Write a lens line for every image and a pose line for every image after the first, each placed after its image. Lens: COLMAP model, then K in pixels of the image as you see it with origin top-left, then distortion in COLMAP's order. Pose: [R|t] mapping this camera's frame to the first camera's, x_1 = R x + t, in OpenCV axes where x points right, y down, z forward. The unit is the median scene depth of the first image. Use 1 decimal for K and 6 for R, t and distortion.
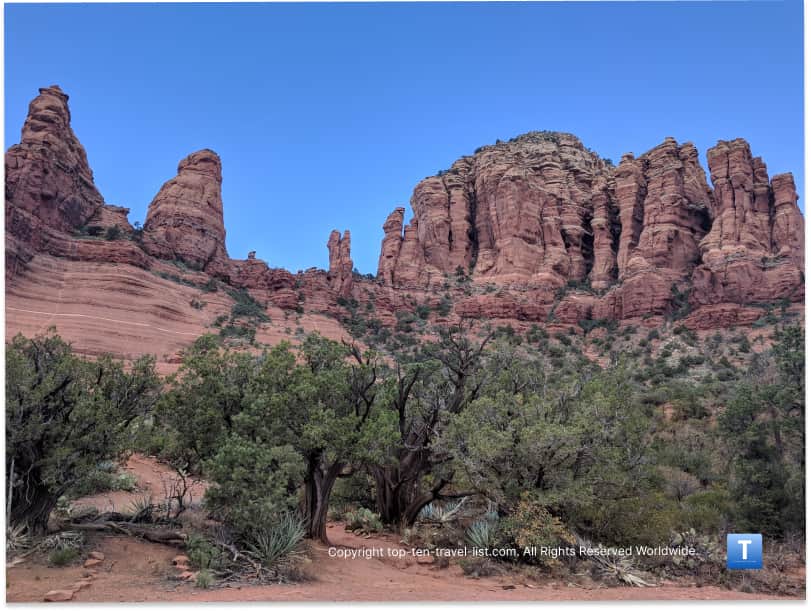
lens RADIAL K [[603.1, 0, 405.5], [0, 603.1, 305.5], [0, 0, 1]] dist [-0.006849, 0.000624]
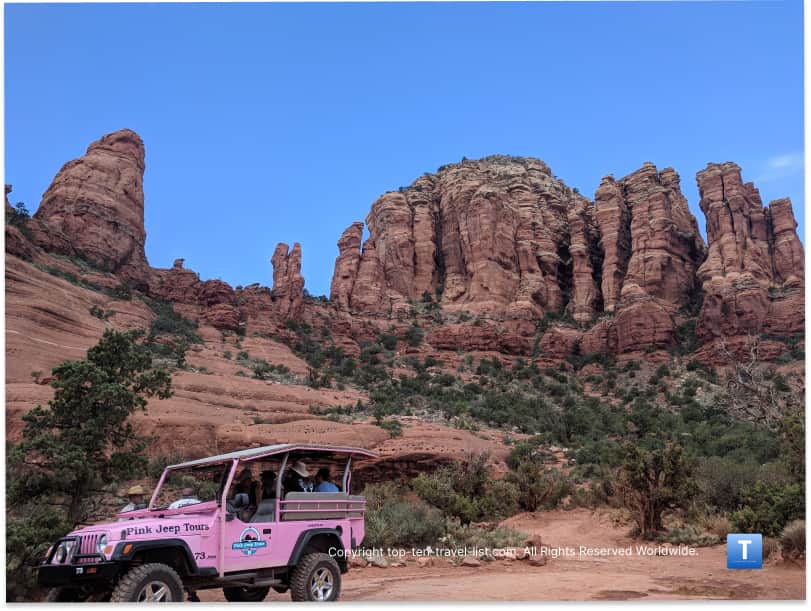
lens RADIAL K [[603.1, 0, 405.5], [0, 603.1, 305.5], [0, 0, 1]] dist [-0.006849, 0.000624]
pose [[0.991742, 0.027858, 0.125189, -0.052562], [-0.017783, 0.996564, -0.080892, 0.027613], [-0.127013, 0.077998, 0.988830, 0.169444]]
